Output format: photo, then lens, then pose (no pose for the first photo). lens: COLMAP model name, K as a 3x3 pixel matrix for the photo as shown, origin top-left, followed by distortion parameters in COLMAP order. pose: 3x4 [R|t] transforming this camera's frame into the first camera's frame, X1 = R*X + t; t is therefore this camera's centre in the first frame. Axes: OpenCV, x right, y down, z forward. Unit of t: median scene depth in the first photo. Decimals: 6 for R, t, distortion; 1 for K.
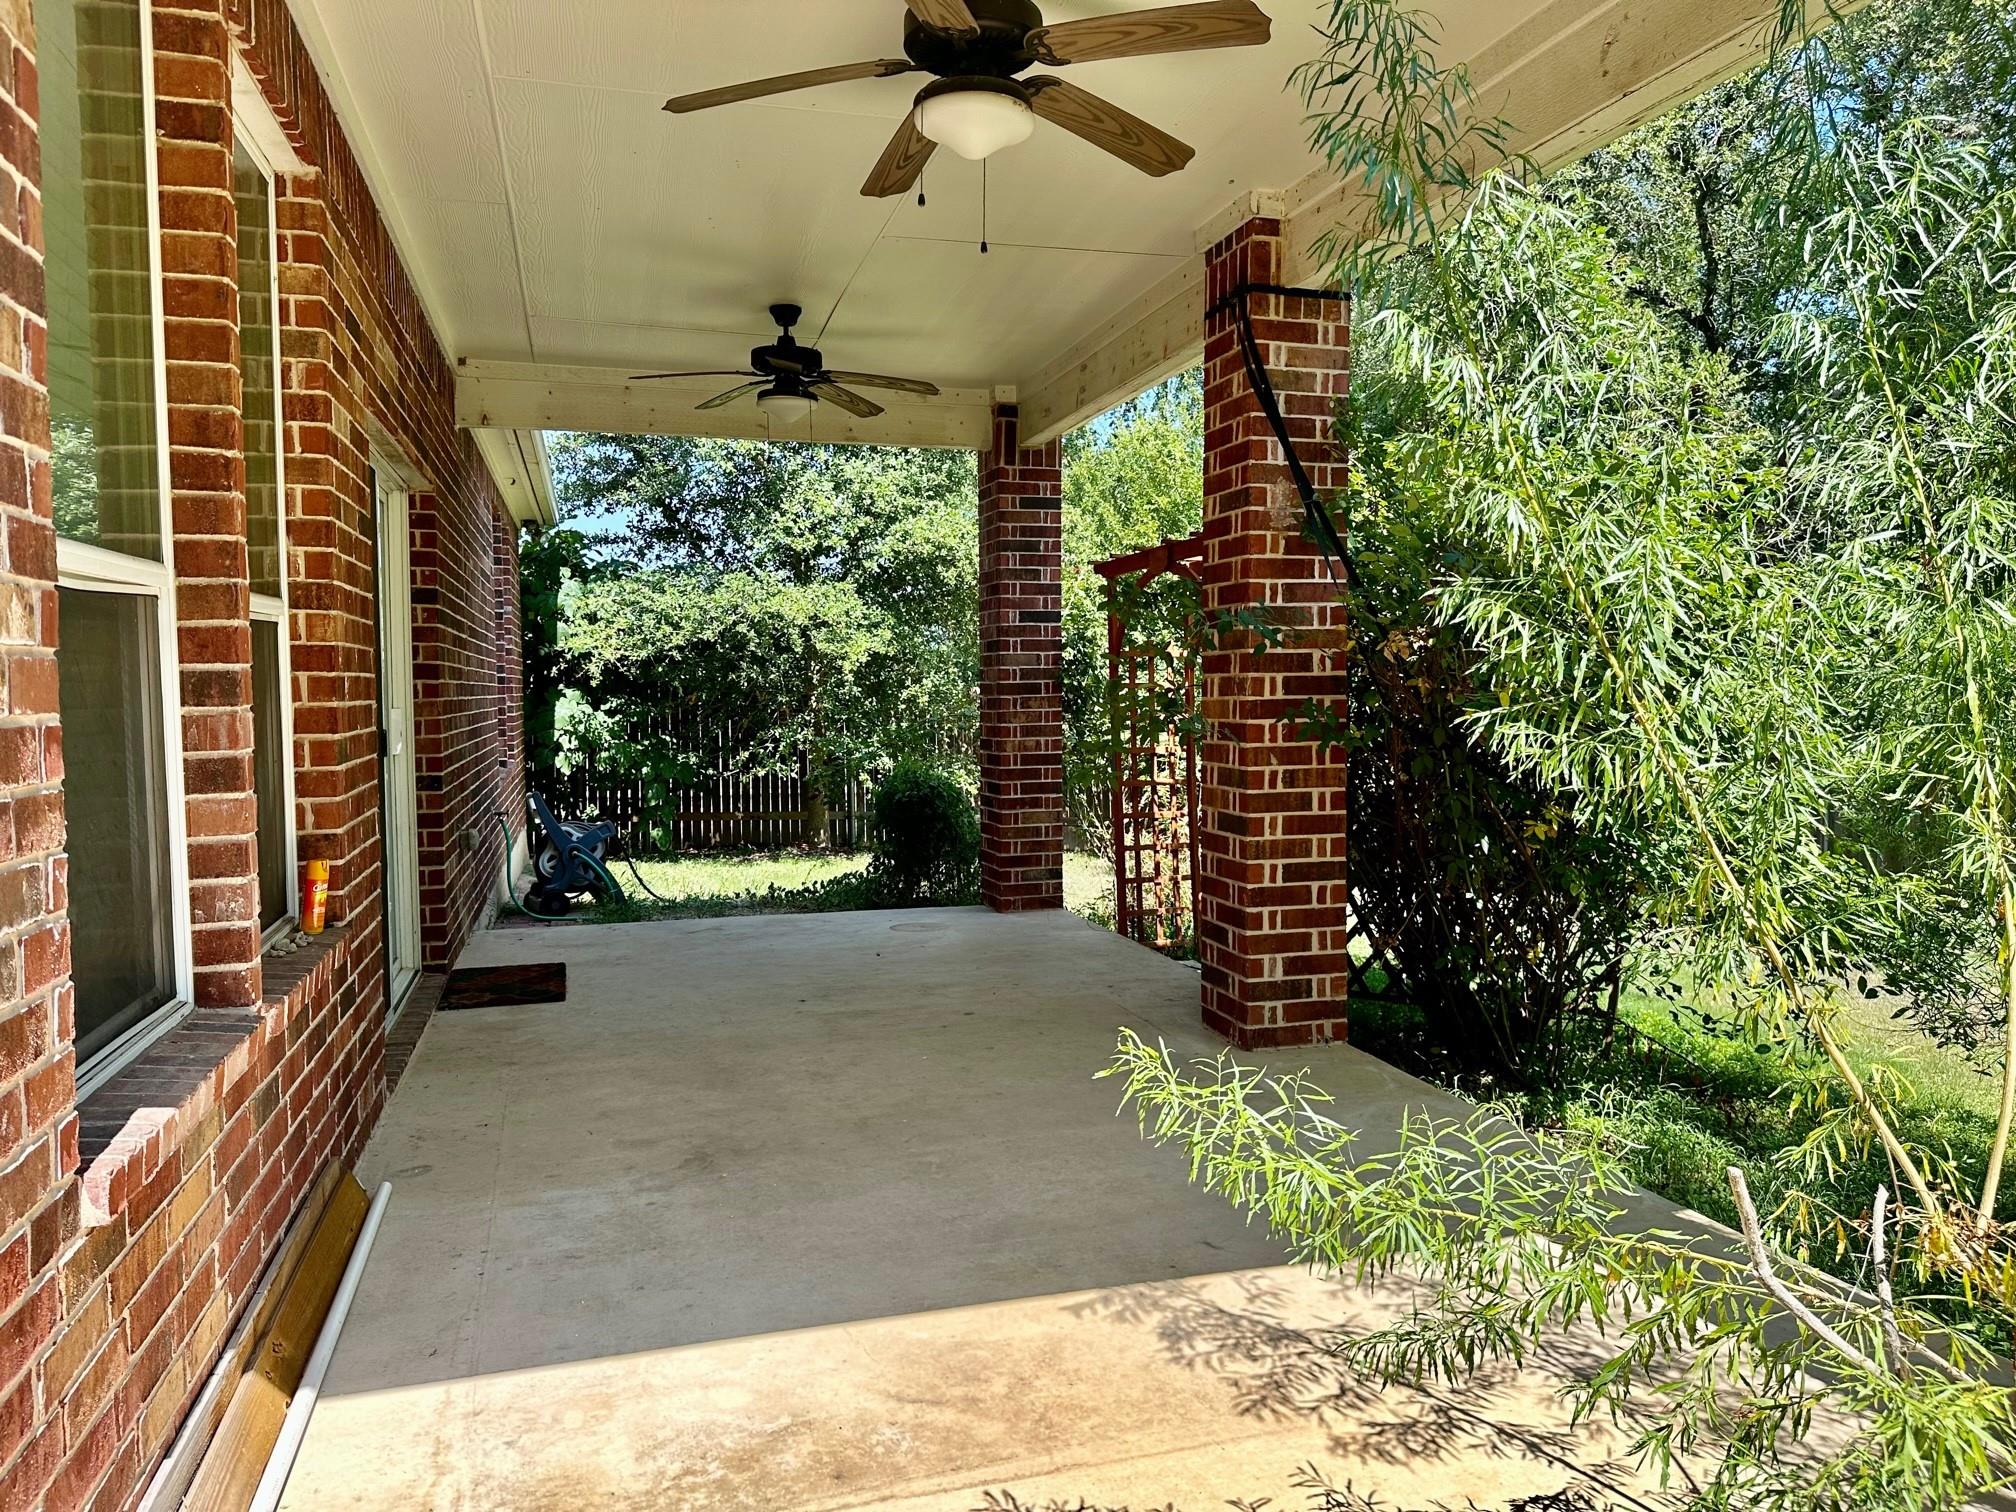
lens RADIAL K [[1407.8, 0, 1019.2], [0, 1407.8, 739.1], [0, 0, 1]] dist [0.122613, -0.199821]
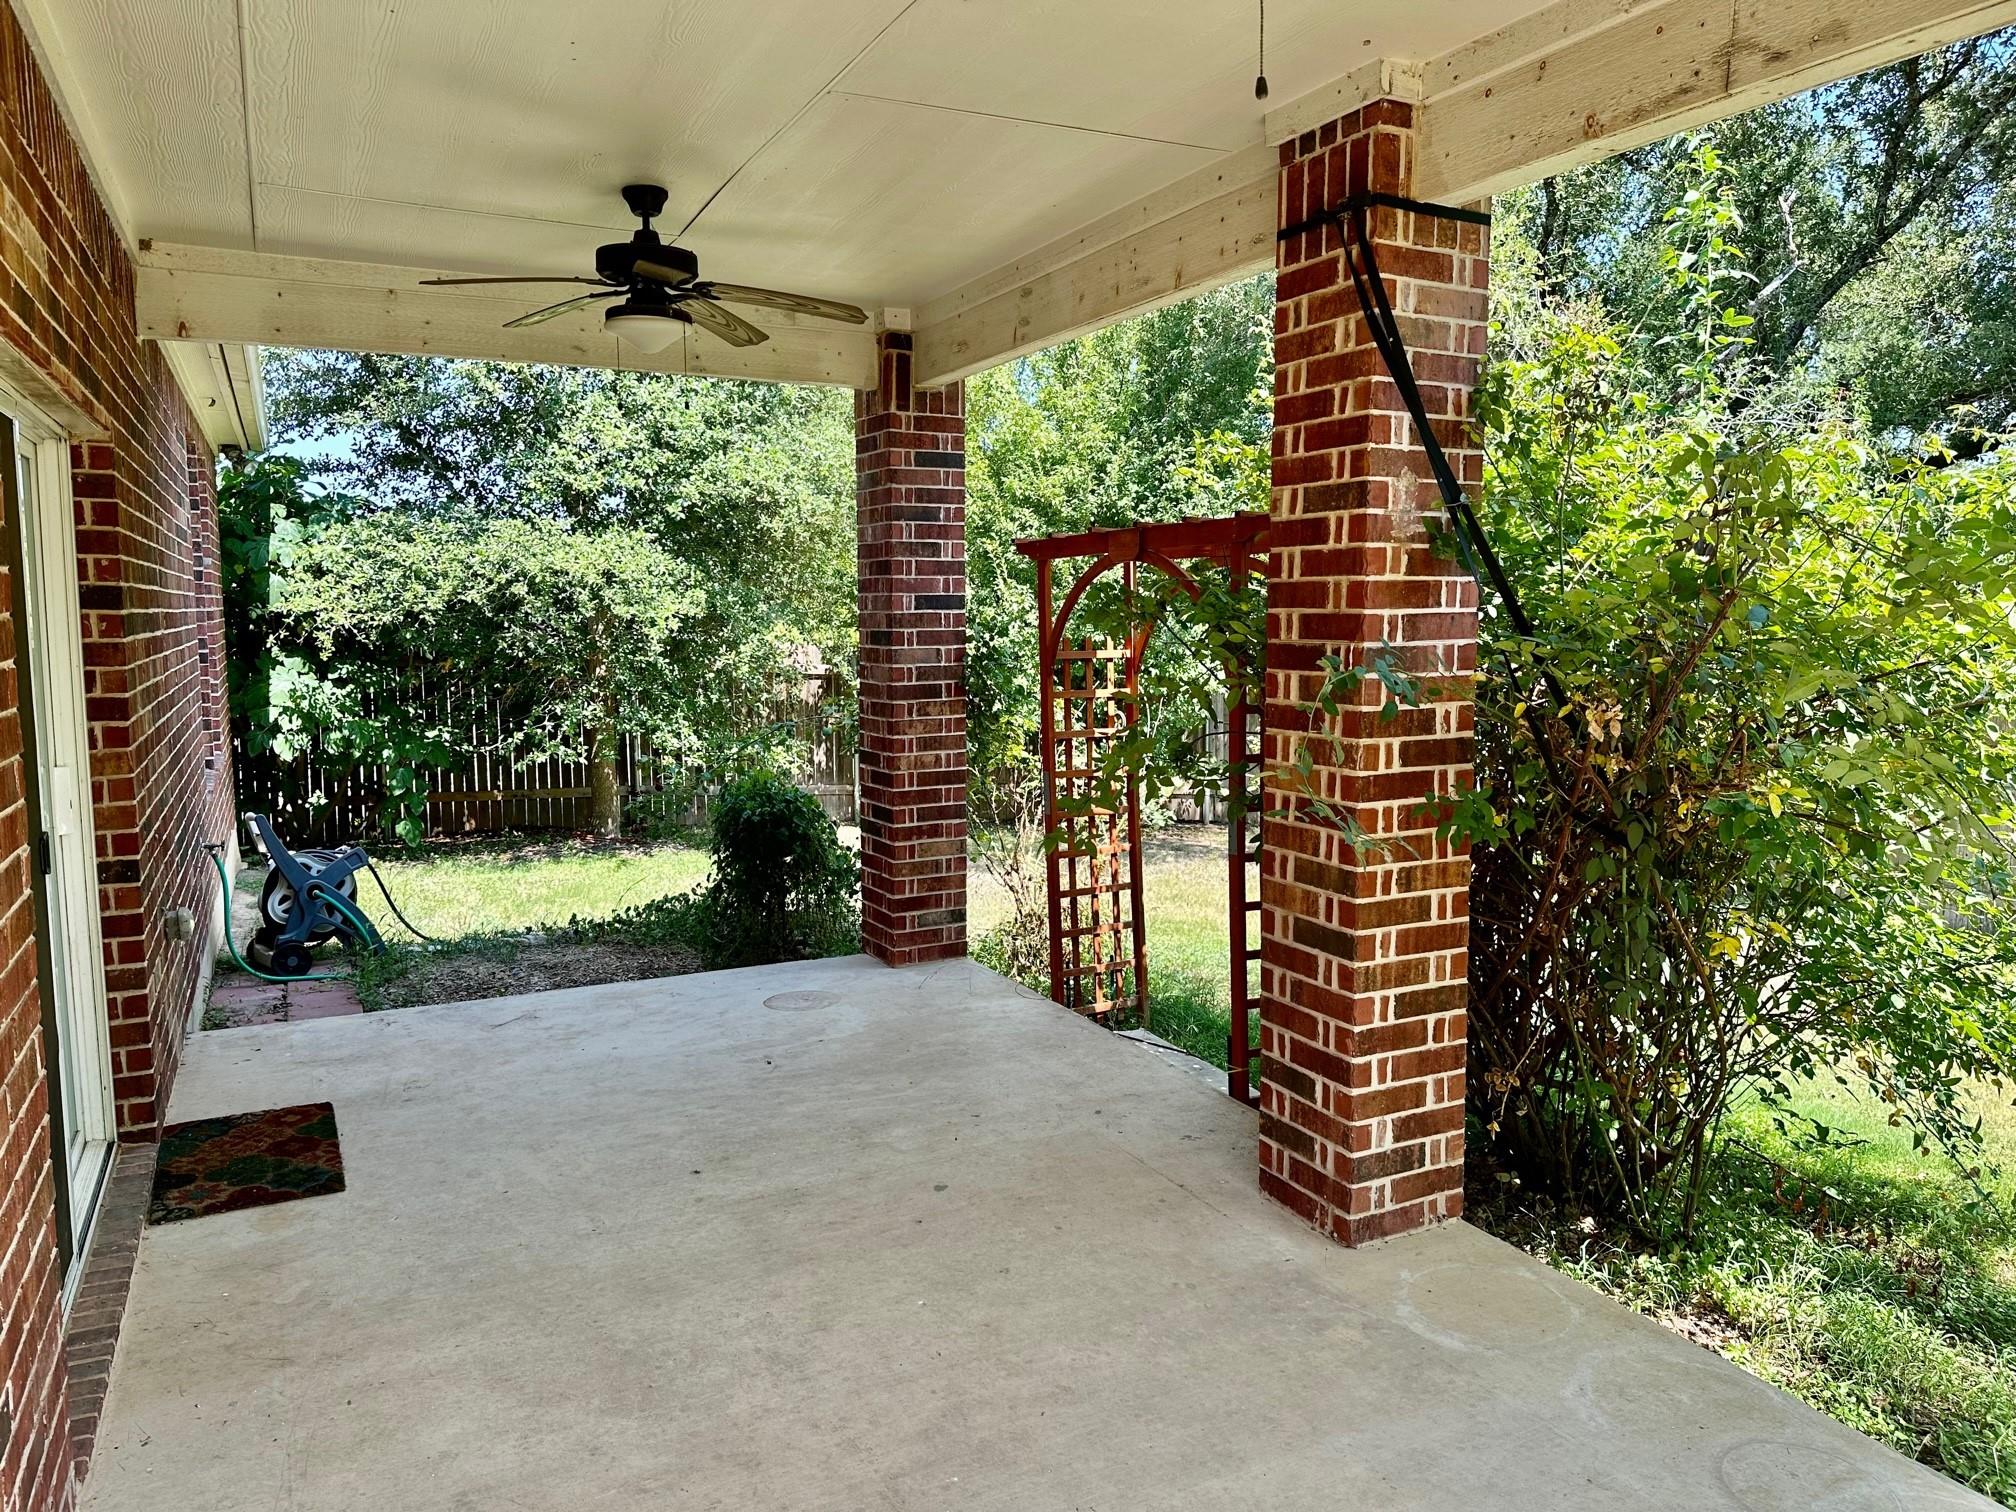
lens RADIAL K [[1406.9, 0, 1019.3], [0, 1406.9, 733.9], [0, 0, 1]] dist [0.047087, -0.071782]
pose [[0.982717, -0.012102, 0.184721, -0.113937], [0.001631, 0.998388, 0.056731, -0.072519], [-0.185110, -0.055449, 0.981152, 0.259660]]
